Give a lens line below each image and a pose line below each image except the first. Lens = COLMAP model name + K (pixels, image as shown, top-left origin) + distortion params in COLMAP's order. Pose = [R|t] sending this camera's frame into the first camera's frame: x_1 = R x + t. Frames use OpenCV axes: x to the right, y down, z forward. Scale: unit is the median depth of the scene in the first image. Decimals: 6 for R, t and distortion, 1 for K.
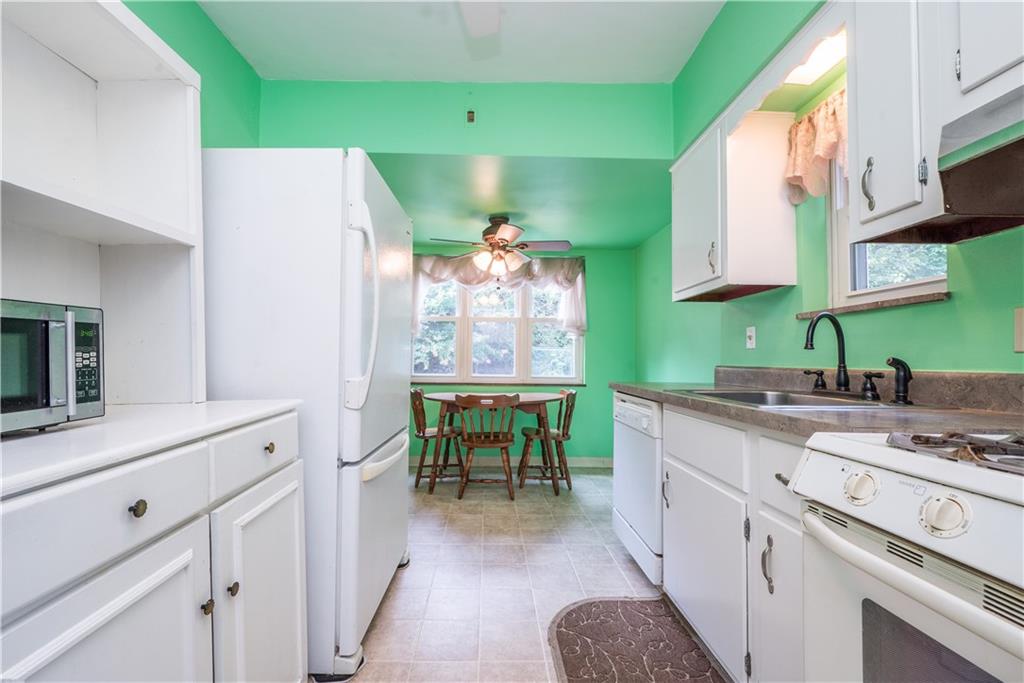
lens RADIAL K [[418.0, 0, 511.0], [0, 418.0, 361.5], [0, 0, 1]] dist [0.001713, -0.000136]
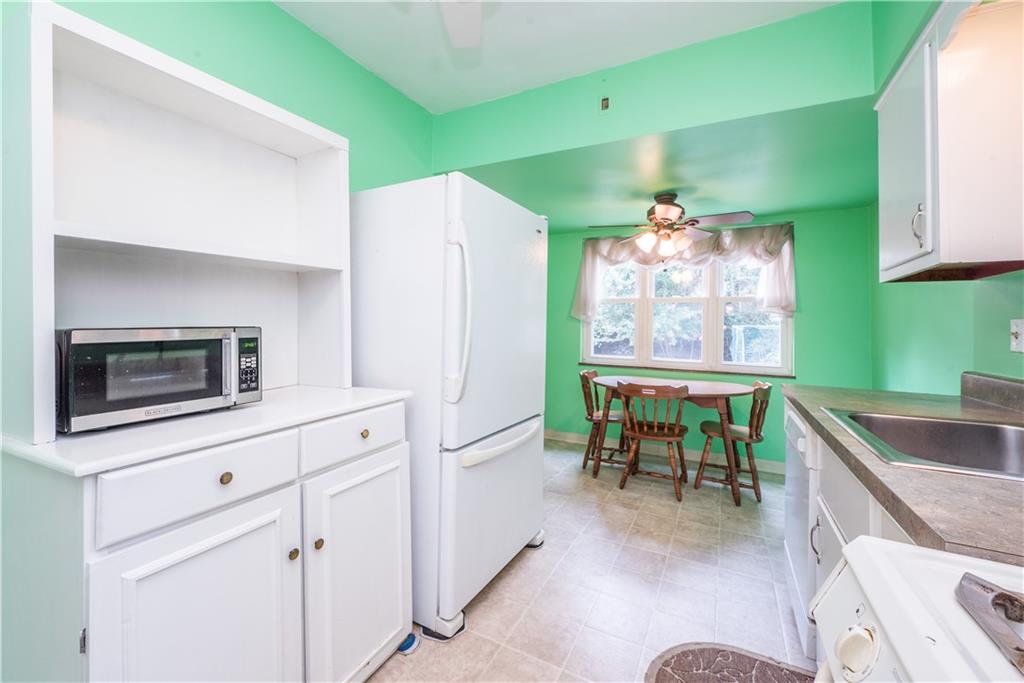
lens RADIAL K [[418.0, 0, 537.0], [0, 418.0, 328.4], [0, 0, 1]] dist [0.001713, -0.000136]
pose [[0.885700, 0.015182, -0.464010, 0.223681], [-0.018594, 0.999823, -0.002780, -0.055812], [0.463885, 0.011090, 0.885826, 0.067447]]
